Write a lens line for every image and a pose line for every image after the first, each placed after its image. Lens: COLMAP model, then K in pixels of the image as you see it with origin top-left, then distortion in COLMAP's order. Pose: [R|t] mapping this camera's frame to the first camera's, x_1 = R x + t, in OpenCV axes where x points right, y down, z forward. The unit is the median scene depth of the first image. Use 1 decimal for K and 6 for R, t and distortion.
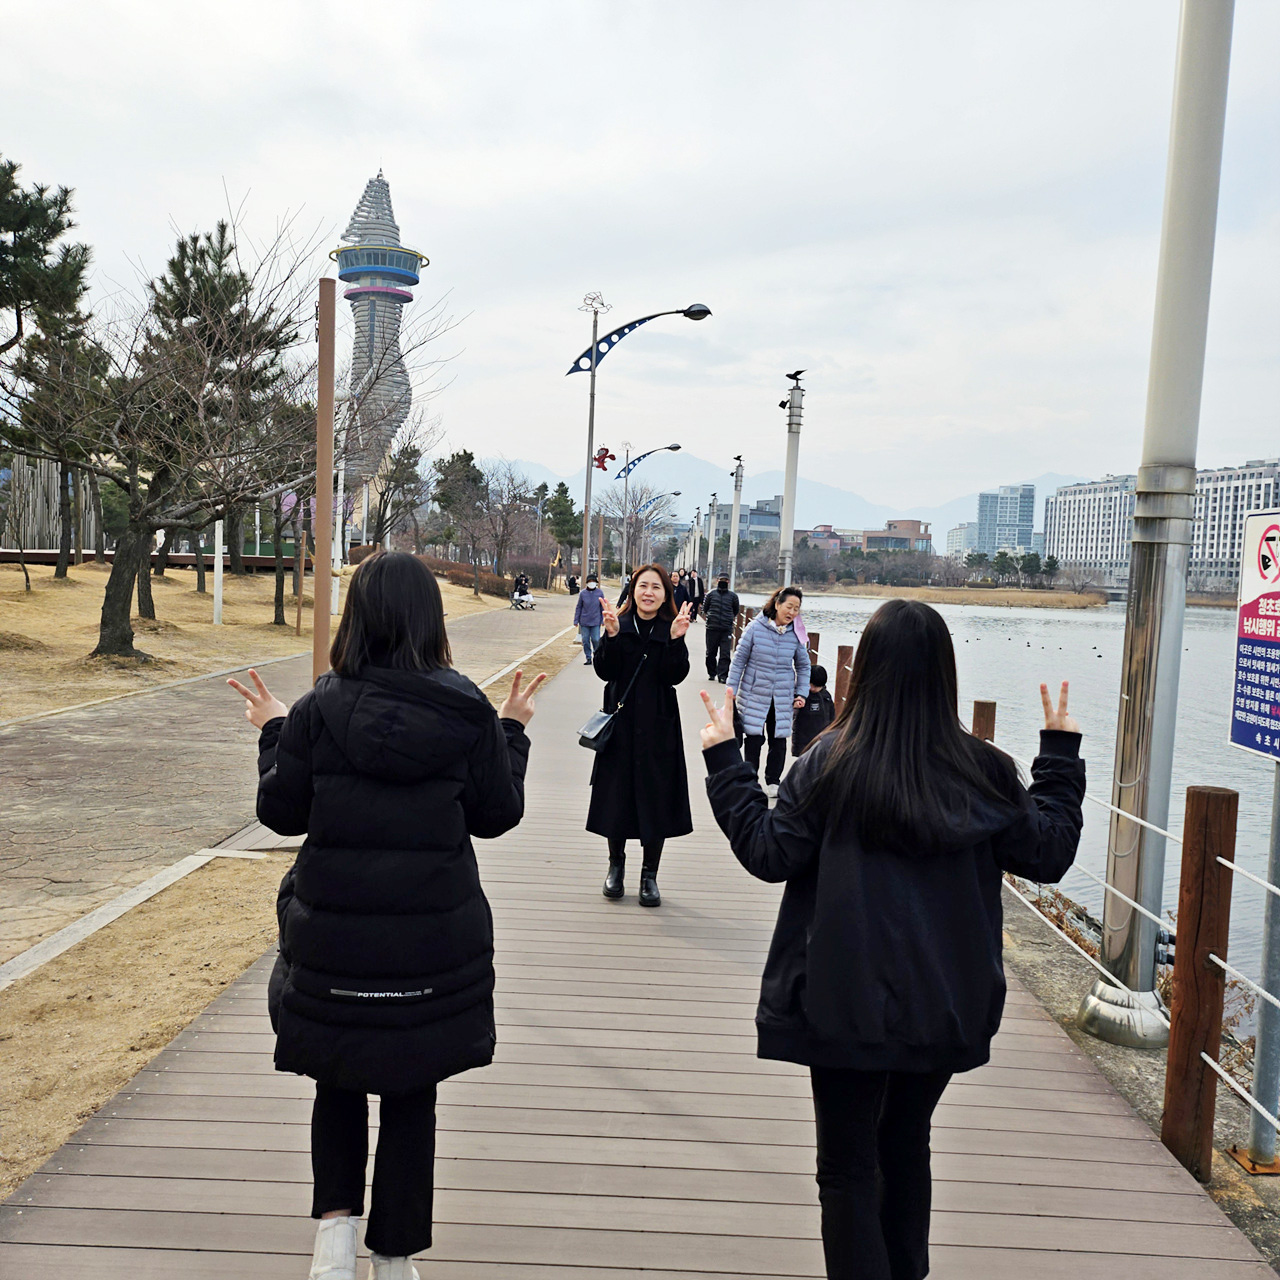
lens RADIAL K [[1249.5, 0, 637.7], [0, 1249.5, 612.7], [0, 0, 1]] dist [0.074785, -0.016509]
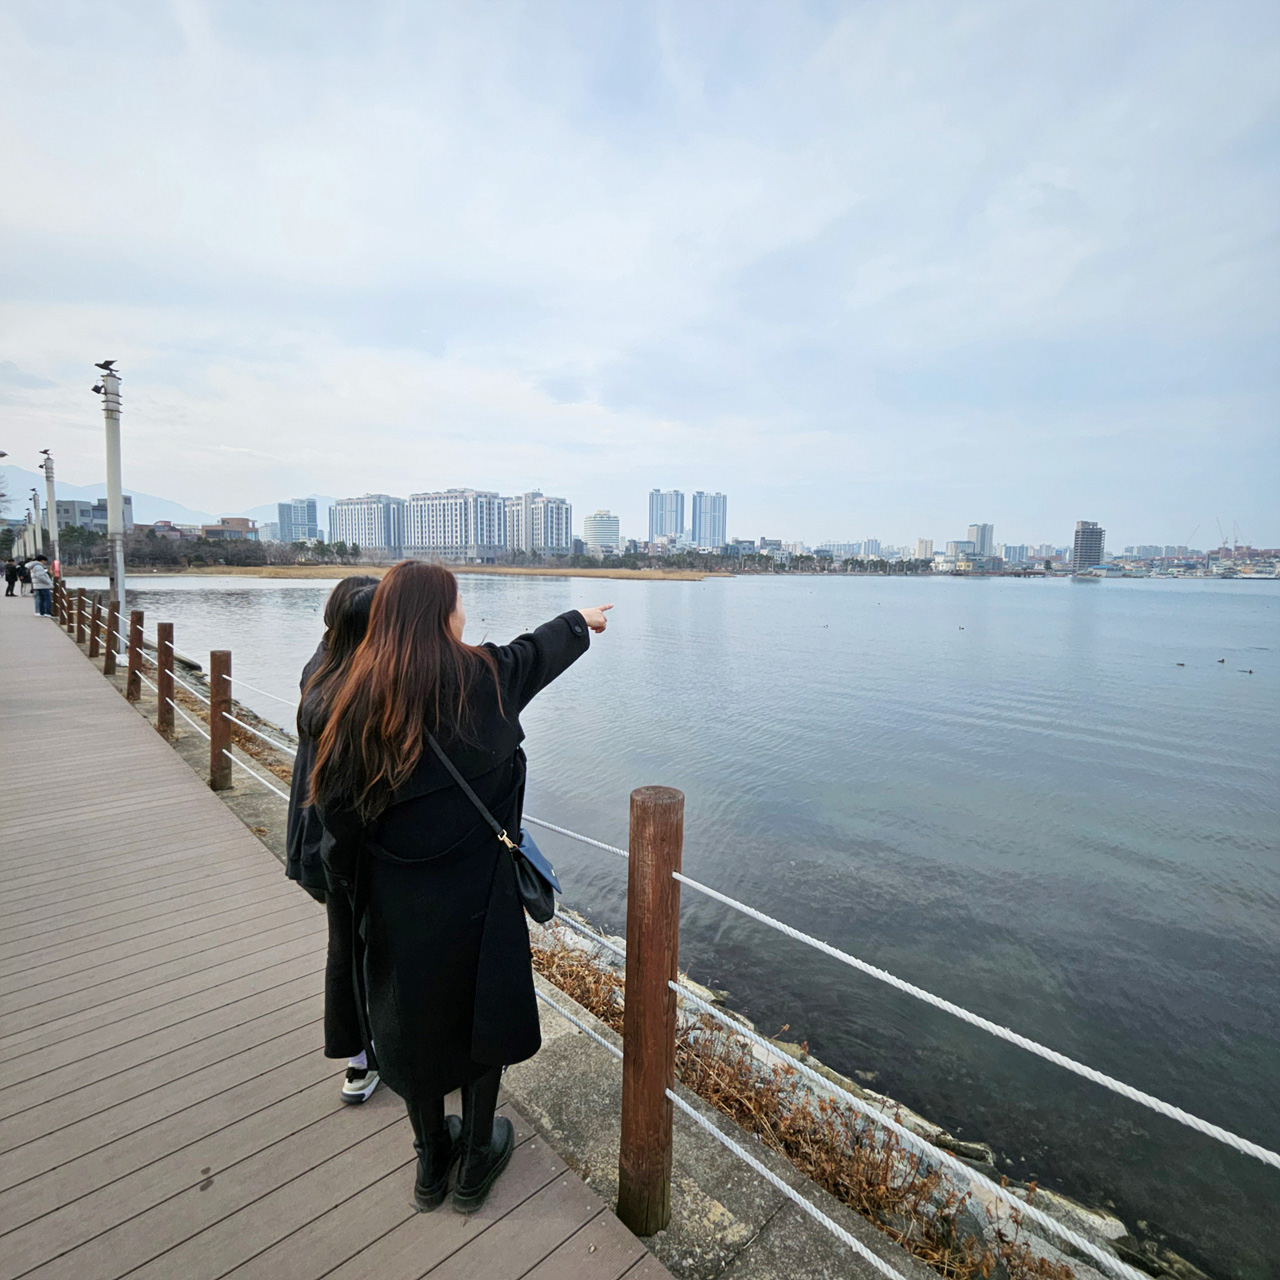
lens RADIAL K [[670.6, 0, 646.9], [0, 670.6, 628.4], [0, 0, 1]] dist [-0.000348, -0.000721]
pose [[0.704179, -0.097031, 0.703362, 0.009782], [0.041777, 0.994564, 0.095378, -0.033906], [-0.708793, -0.037779, 0.704404, 1.148967]]
